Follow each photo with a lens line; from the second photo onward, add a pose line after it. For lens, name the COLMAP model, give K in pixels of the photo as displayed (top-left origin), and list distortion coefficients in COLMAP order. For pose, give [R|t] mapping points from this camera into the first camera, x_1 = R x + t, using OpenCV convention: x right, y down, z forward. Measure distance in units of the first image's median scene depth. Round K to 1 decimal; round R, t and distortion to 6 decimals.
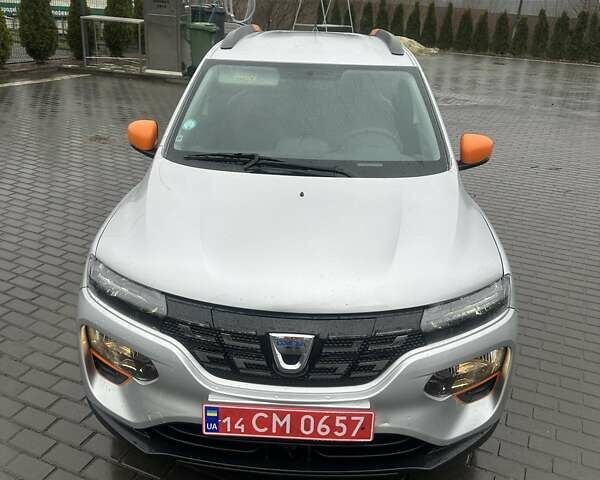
lens RADIAL K [[544.2, 0, 287.0], [0, 544.2, 238.8], [0, 0, 1]] dist [0.110958, -0.230621]
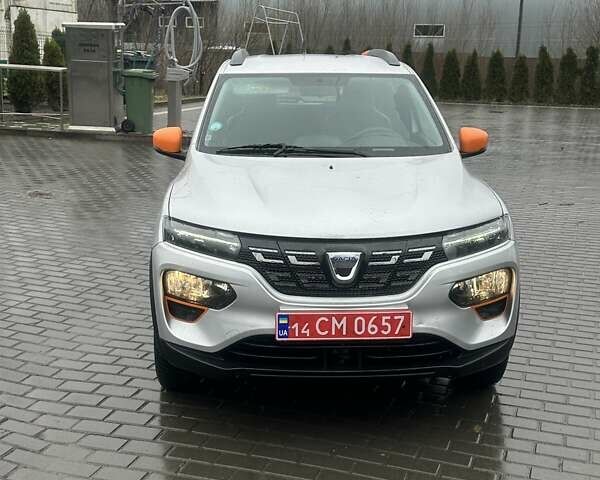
lens RADIAL K [[759.0, 0, 280.4], [0, 759.0, 240.7], [0, 0, 1]] dist [0.095211, -0.071753]
pose [[0.996450, -0.044094, 0.071710, -0.254604], [0.055156, 0.985502, -0.160449, 0.407718], [-0.063596, 0.163835, 0.984436, -0.715935]]
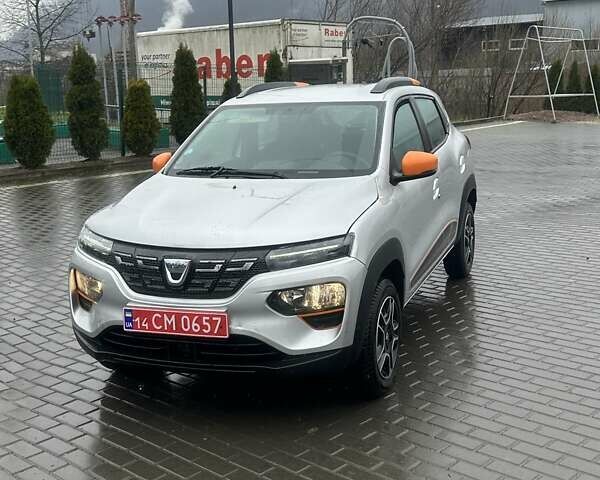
lens RADIAL K [[753.2, 0, 300.0], [0, 753.2, 240.0], [0, 0, 1]] dist [0.022810, 0.008647]
pose [[0.952109, -0.006287, -0.305695, 0.914446], [-0.054776, 0.980107, -0.190762, 0.475892], [0.300813, 0.198371, 0.932824, -0.790276]]
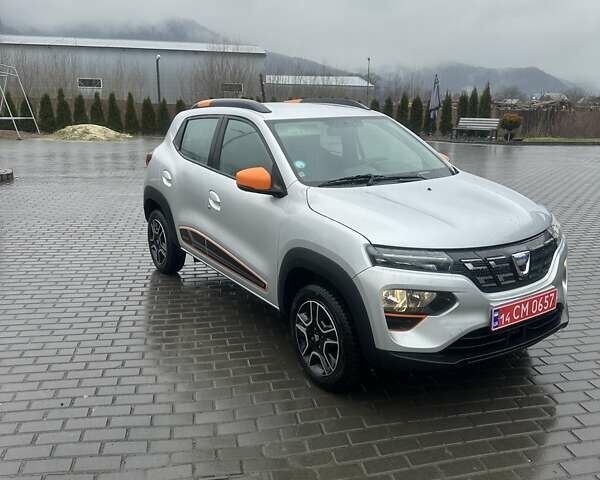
lens RADIAL K [[544.2, 0, 287.0], [0, 544.2, 238.8], [0, 0, 1]] dist [0.110958, -0.230621]
pose [[0.820824, -0.172010, 0.544666, -1.414695], [0.250924, 0.965226, -0.073321, 0.075213], [-0.513114, 0.196853, 0.835442, -0.042960]]
